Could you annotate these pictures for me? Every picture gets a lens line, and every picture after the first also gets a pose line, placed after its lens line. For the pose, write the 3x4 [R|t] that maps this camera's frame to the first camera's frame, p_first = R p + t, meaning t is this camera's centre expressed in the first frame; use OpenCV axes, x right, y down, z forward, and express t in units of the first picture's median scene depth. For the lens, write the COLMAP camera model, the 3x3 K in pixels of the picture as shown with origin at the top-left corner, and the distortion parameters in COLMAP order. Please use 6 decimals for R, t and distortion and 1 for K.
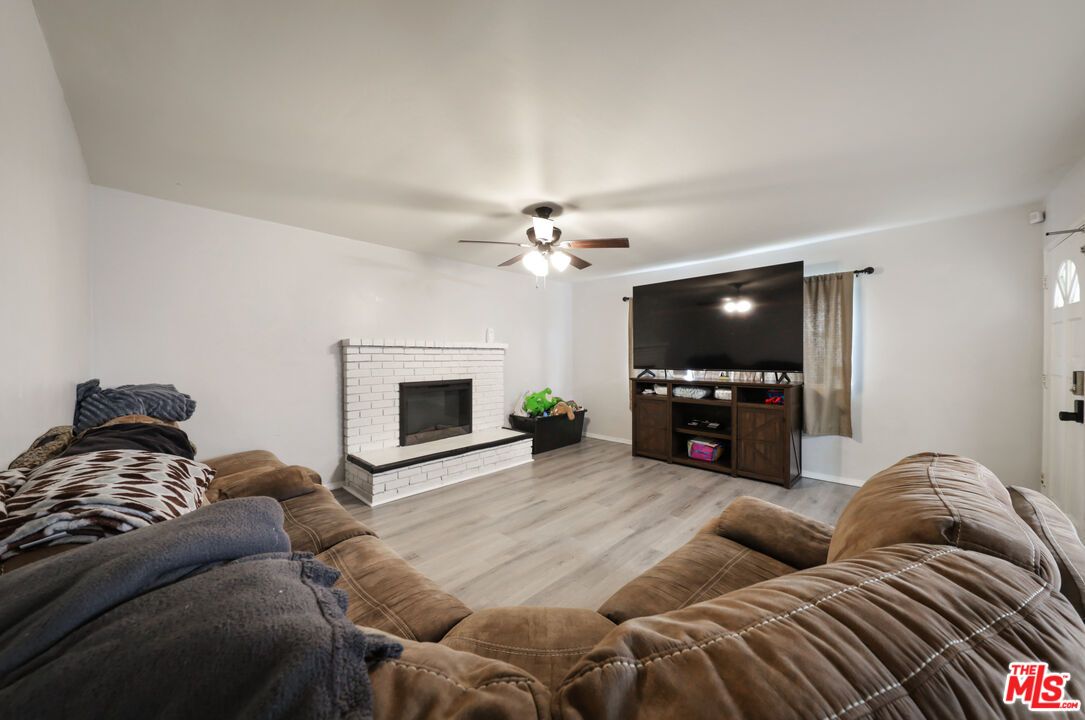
lens RADIAL K [[395.0, 0, 543.3], [0, 395.0, 362.5], [0, 0, 1]] dist [-0.000137, -0.000170]
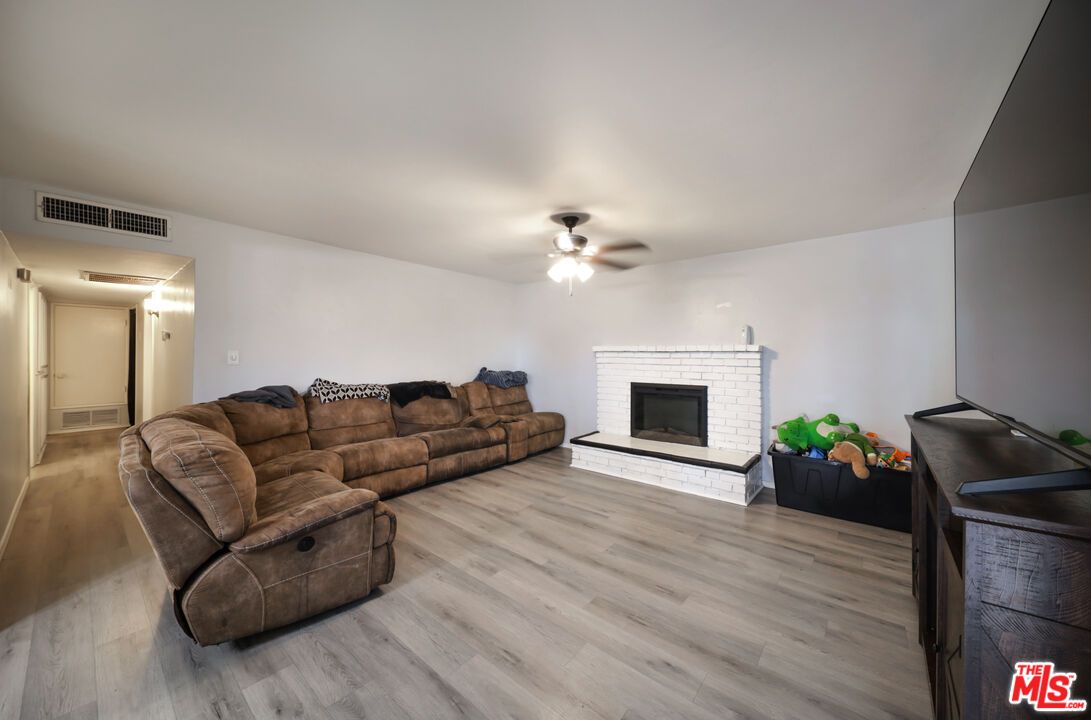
lens RADIAL K [[393.2, 0, 547.7], [0, 393.2, 355.8], [0, 0, 1]] dist [0.001913, -0.000090]
pose [[0.051096, 0.006801, -0.998671, 0.792589], [-0.019316, 0.999796, 0.005820, -0.029174], [0.998507, 0.018993, 0.051217, 0.692765]]
